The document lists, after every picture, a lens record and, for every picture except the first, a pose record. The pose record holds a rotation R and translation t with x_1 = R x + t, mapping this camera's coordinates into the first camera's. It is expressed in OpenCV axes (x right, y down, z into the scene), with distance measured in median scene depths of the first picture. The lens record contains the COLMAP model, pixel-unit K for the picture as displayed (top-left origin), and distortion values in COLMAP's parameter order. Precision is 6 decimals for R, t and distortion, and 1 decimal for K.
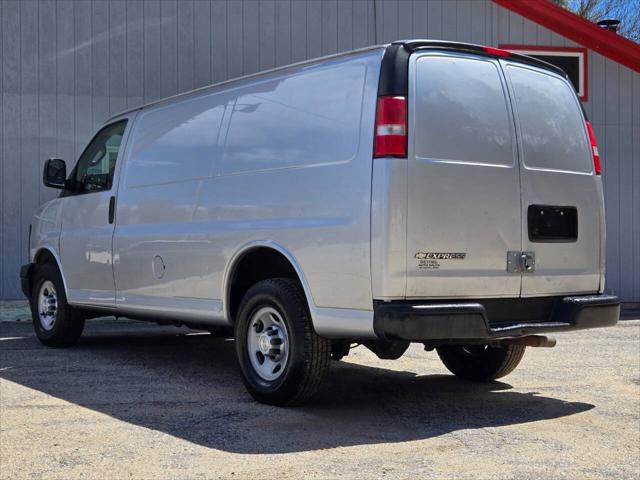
lens RADIAL K [[934.3, 0, 314.8], [0, 934.3, 236.9], [0, 0, 1]] dist [0.061862, -0.040436]
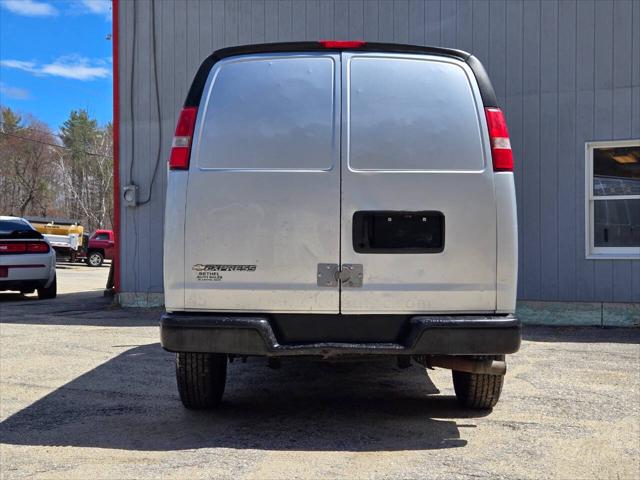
lens RADIAL K [[934.3, 0, 314.8], [0, 934.3, 236.9], [0, 0, 1]] dist [0.061862, -0.040436]
pose [[0.787402, -0.005472, -0.616415, 0.736619], [0.008705, 0.999960, 0.002243, -0.012100], [0.616378, -0.007133, 0.787418, 0.264436]]
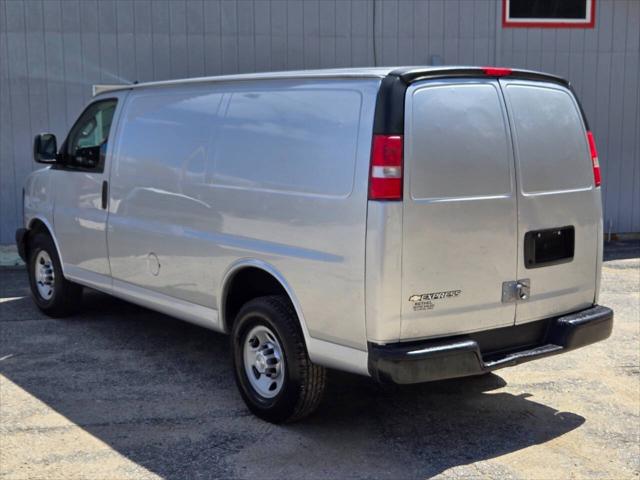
lens RADIAL K [[939.9, 0, 320.0], [0, 939.9, 240.0], [0, 0, 1]] dist [0.050729, -0.011510]
pose [[0.999980, -0.004725, 0.004134, 0.007035], [0.004066, 0.989119, 0.147064, -0.169829], [-0.004784, -0.147044, 0.989118, 0.016170]]
